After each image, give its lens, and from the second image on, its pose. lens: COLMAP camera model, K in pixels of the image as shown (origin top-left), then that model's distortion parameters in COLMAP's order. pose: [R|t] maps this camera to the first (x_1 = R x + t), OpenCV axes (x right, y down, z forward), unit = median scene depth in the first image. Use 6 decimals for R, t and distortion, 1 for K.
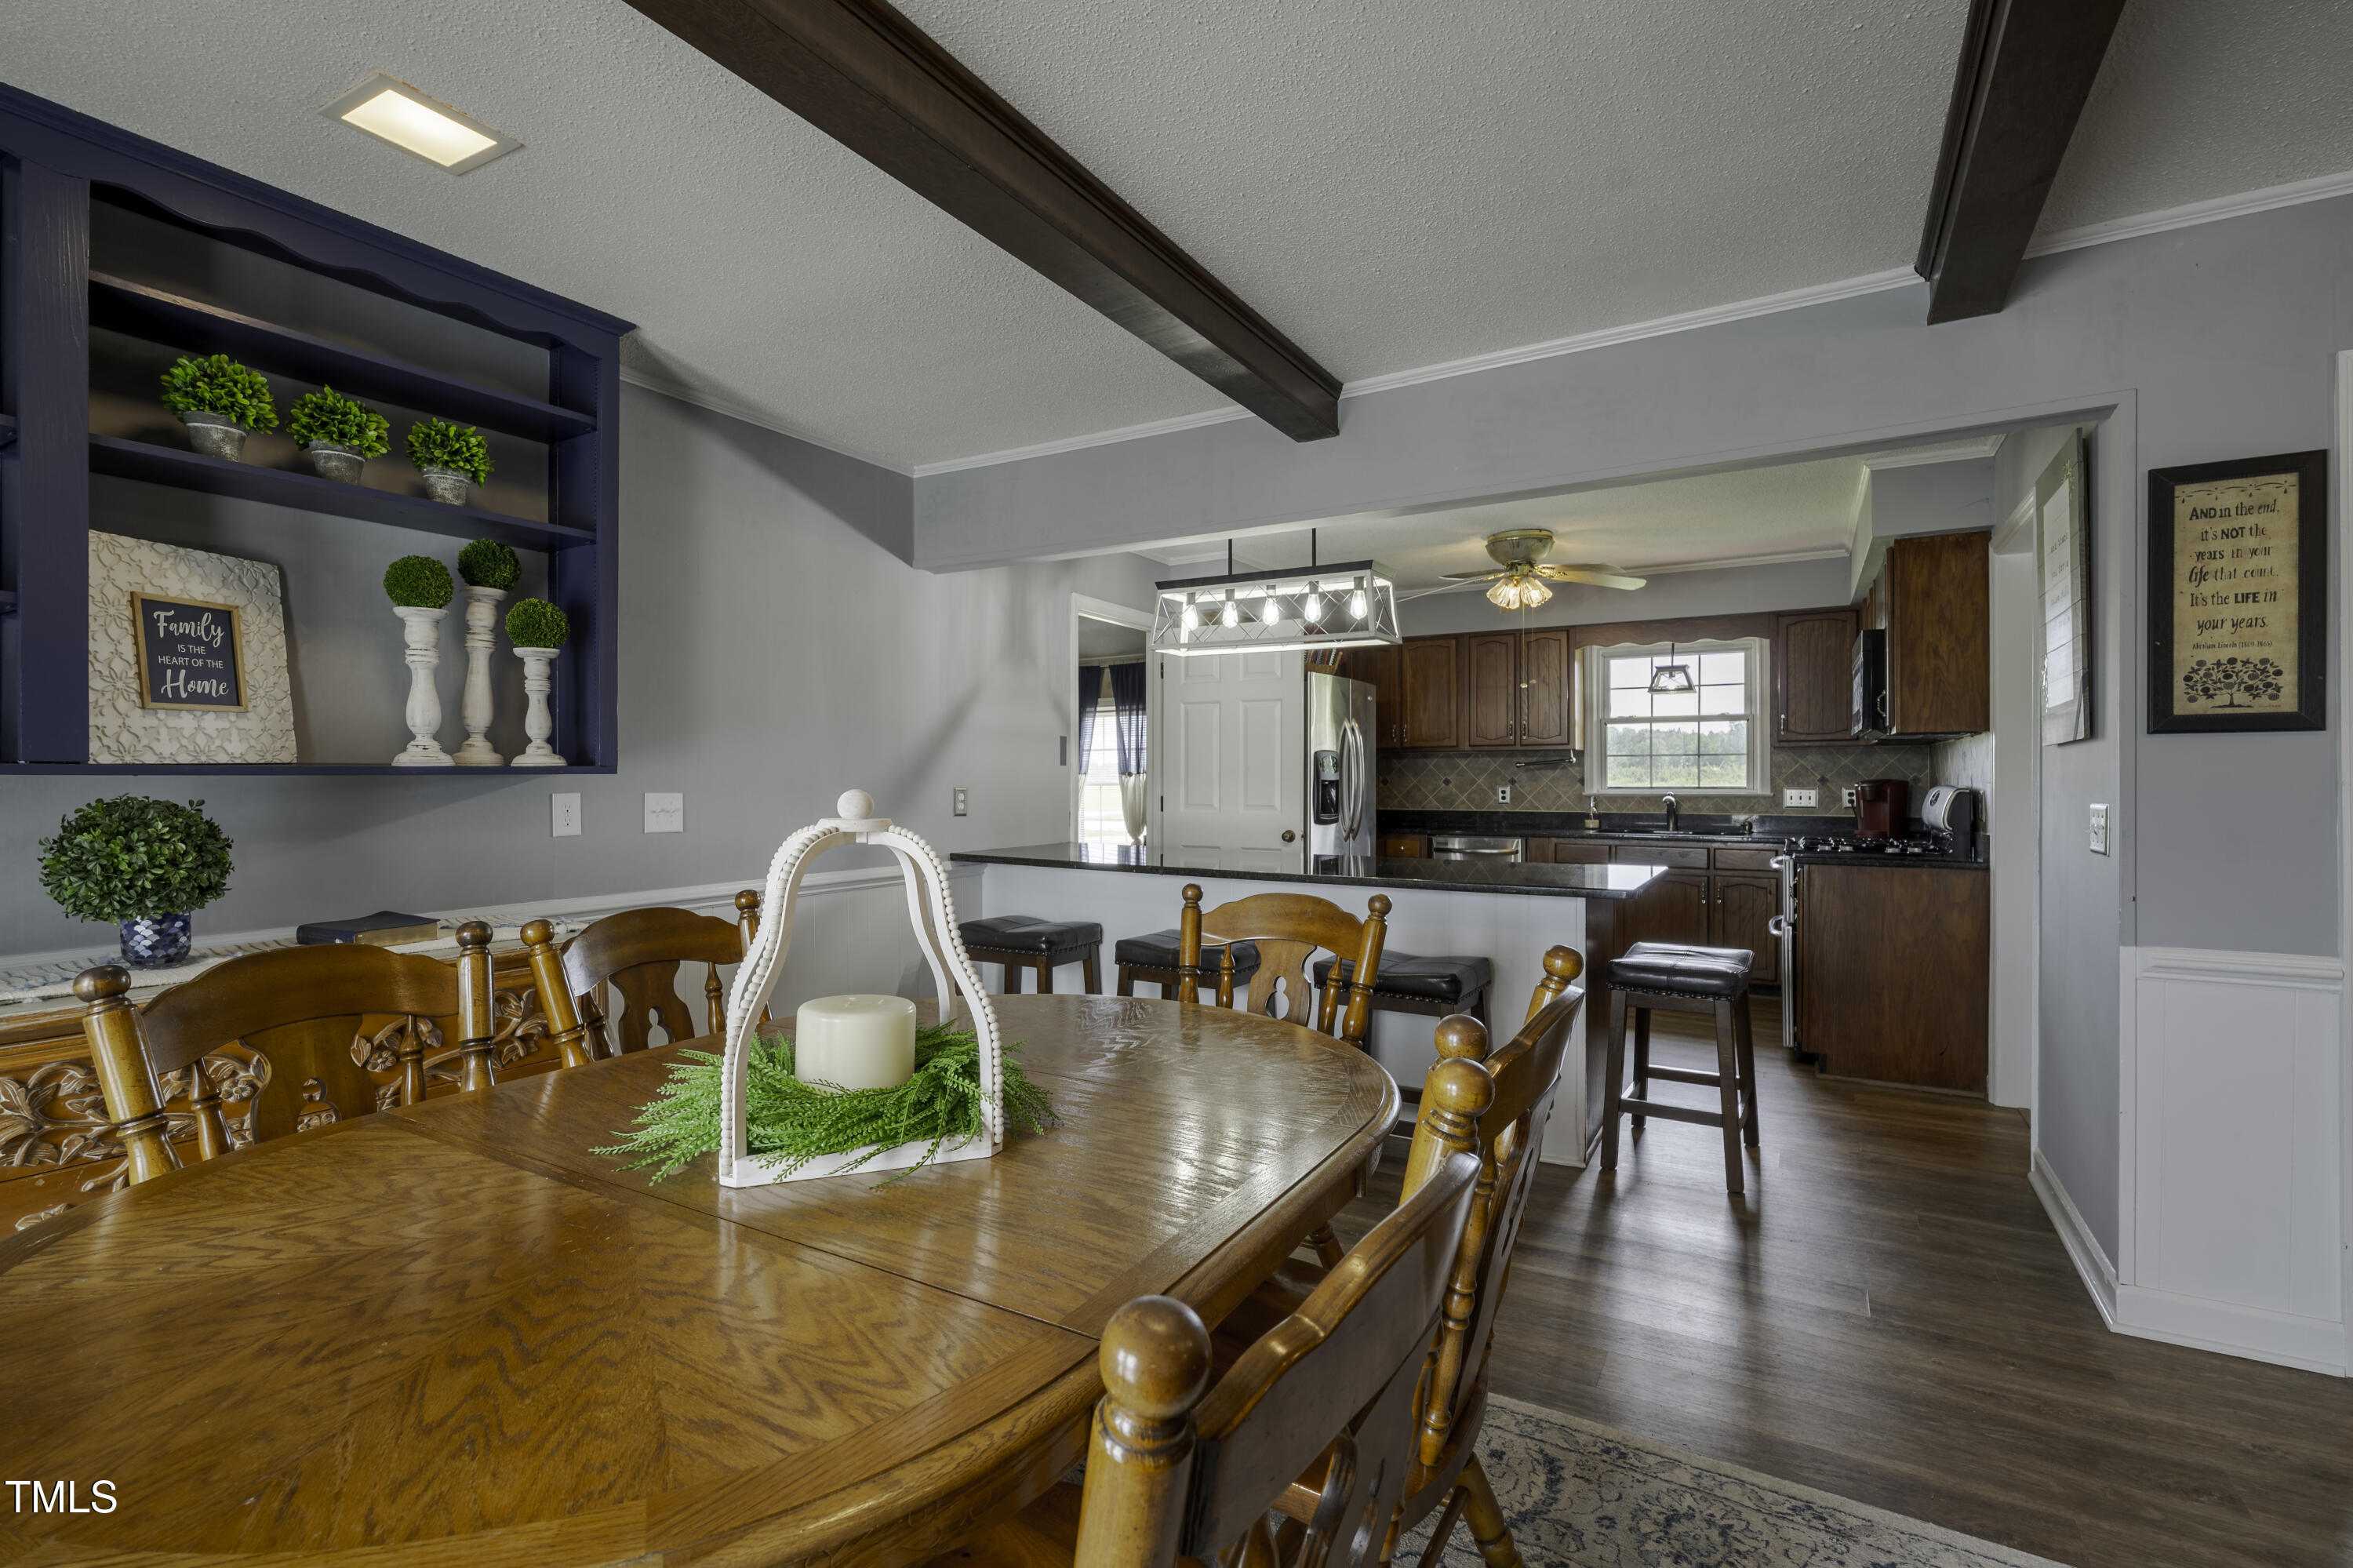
lens RADIAL K [[1056.3, 0, 1177.5], [0, 1056.3, 776.4], [0, 0, 1]] dist [-0.001009, 0.001293]
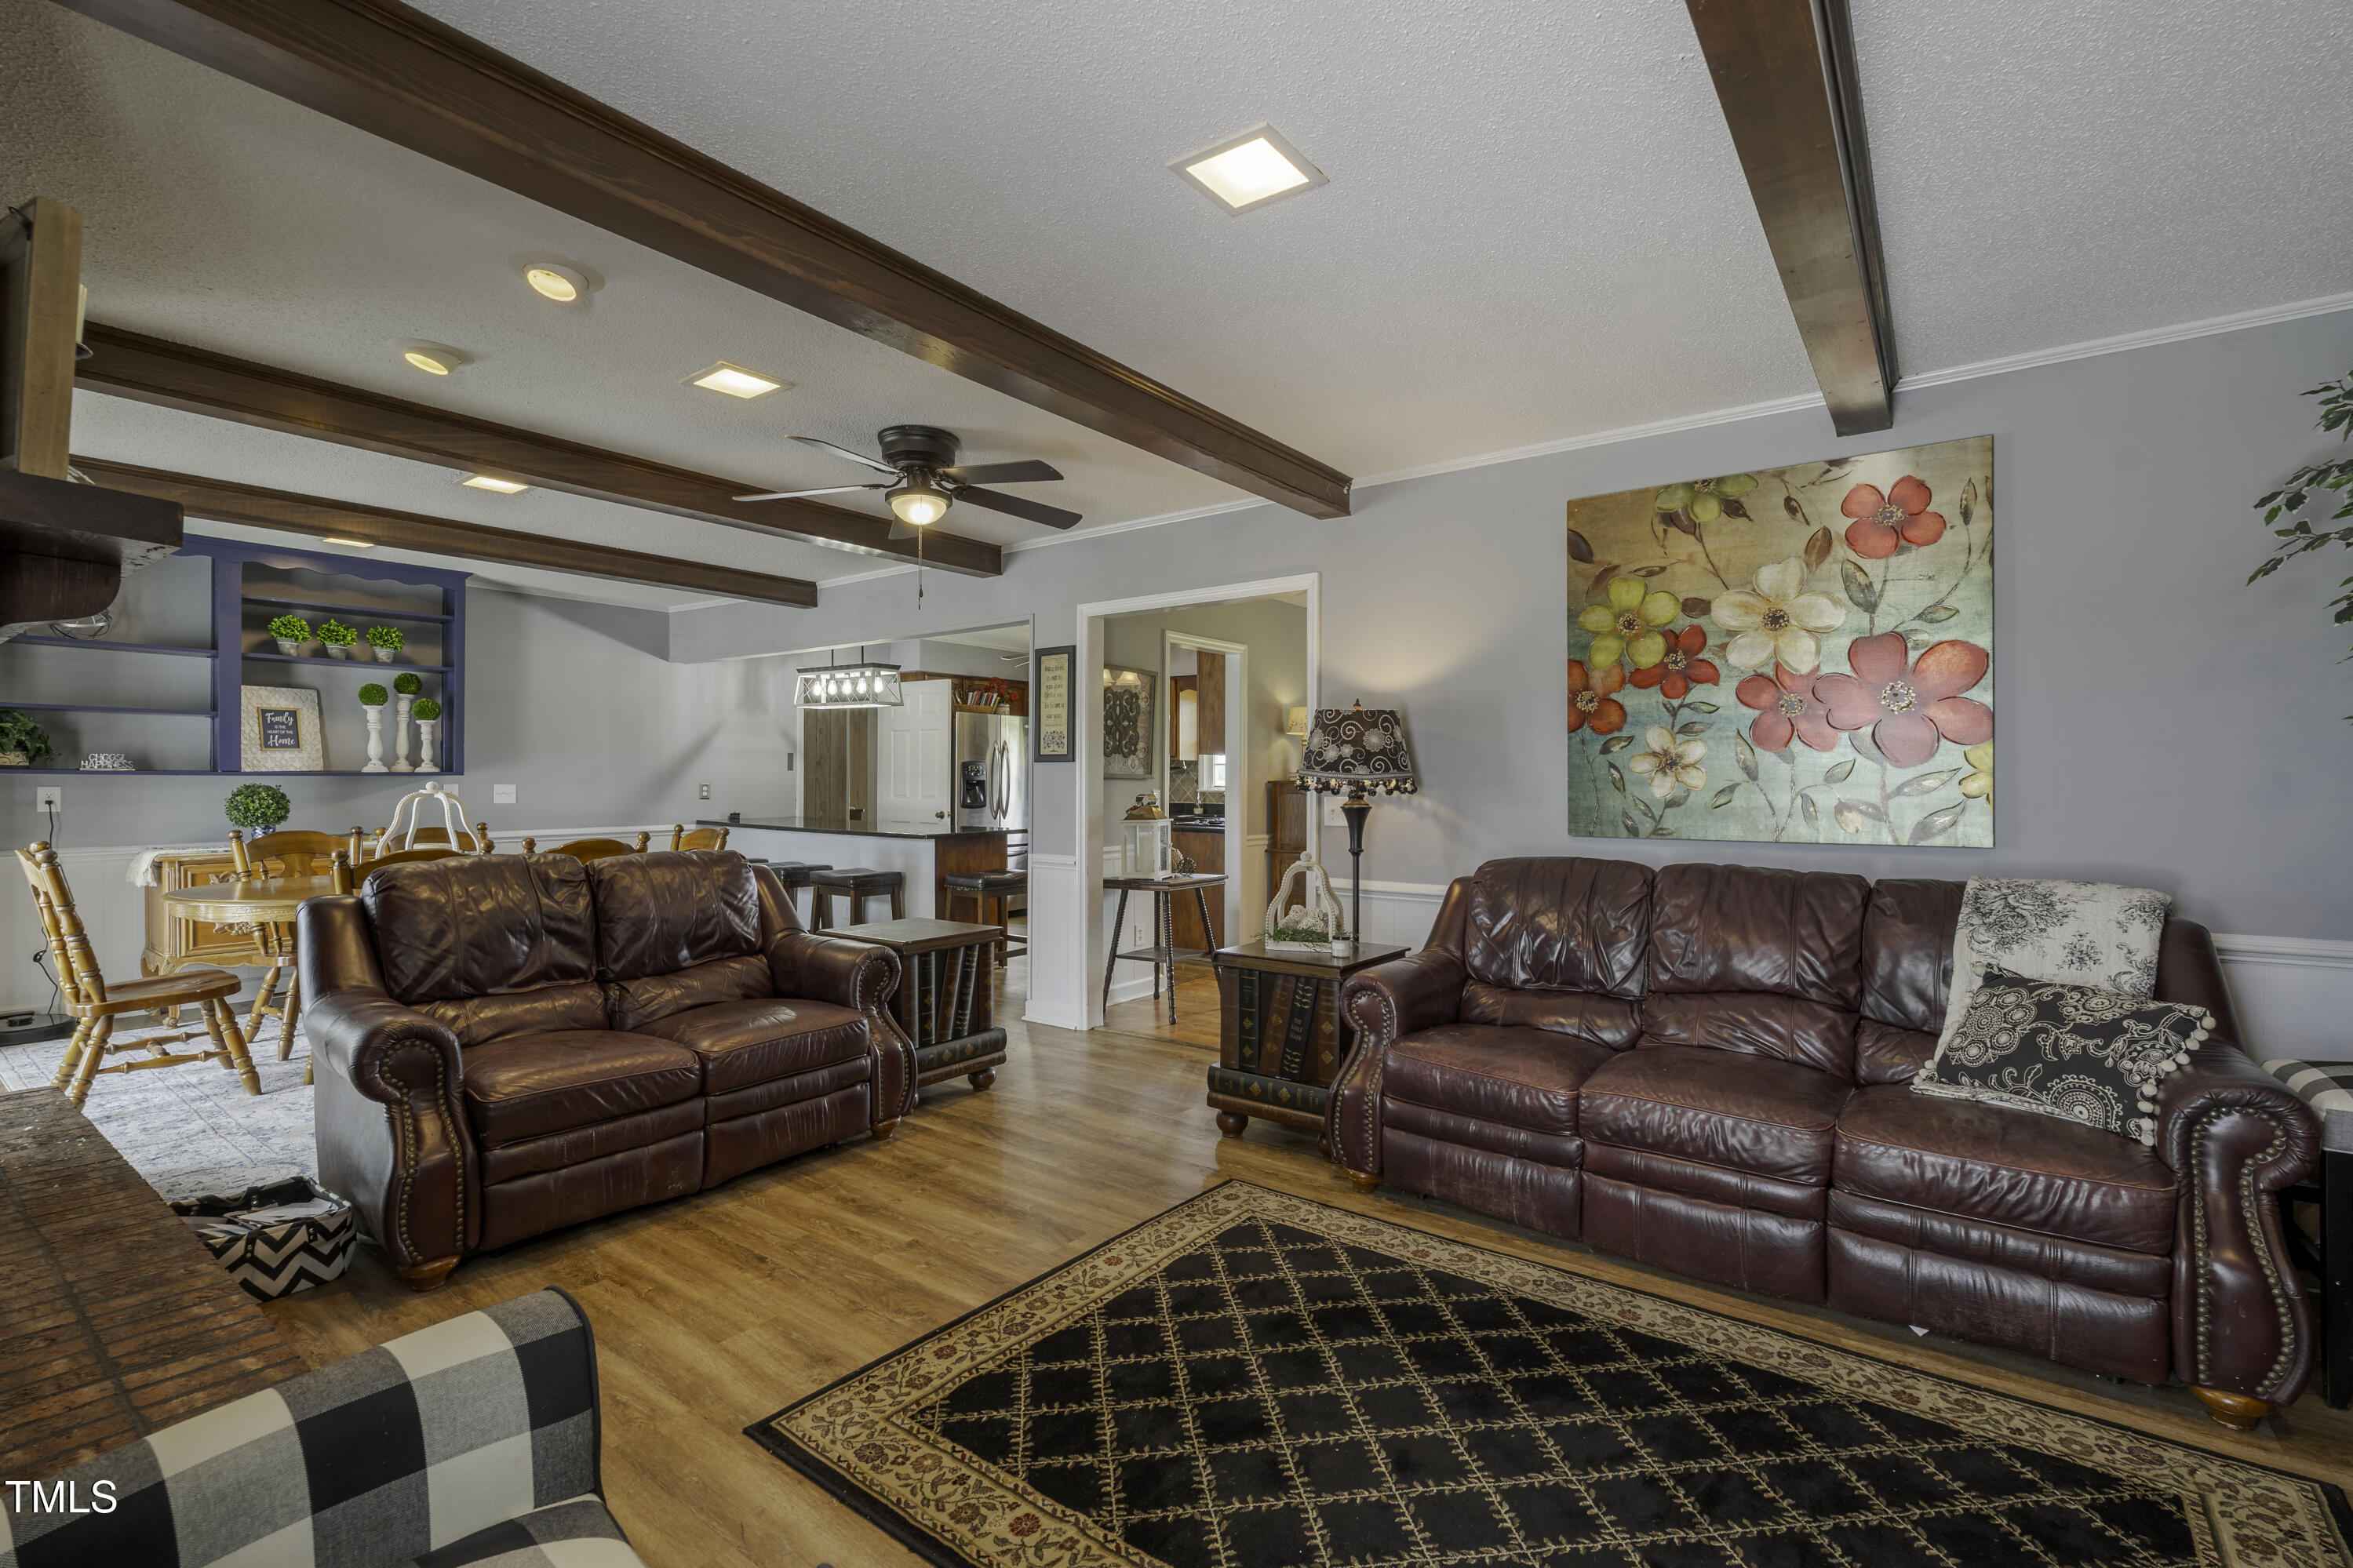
lens RADIAL K [[1056.1, 0, 1179.3], [0, 1056.1, 782.2], [0, 0, 1]] dist [-0.001009, 0.001293]
pose [[0.993778, 0.005990, -0.111214, 1.354138], [-0.005192, 0.999959, 0.007463, -0.013905], [0.111254, -0.006839, 0.993768, -1.163922]]
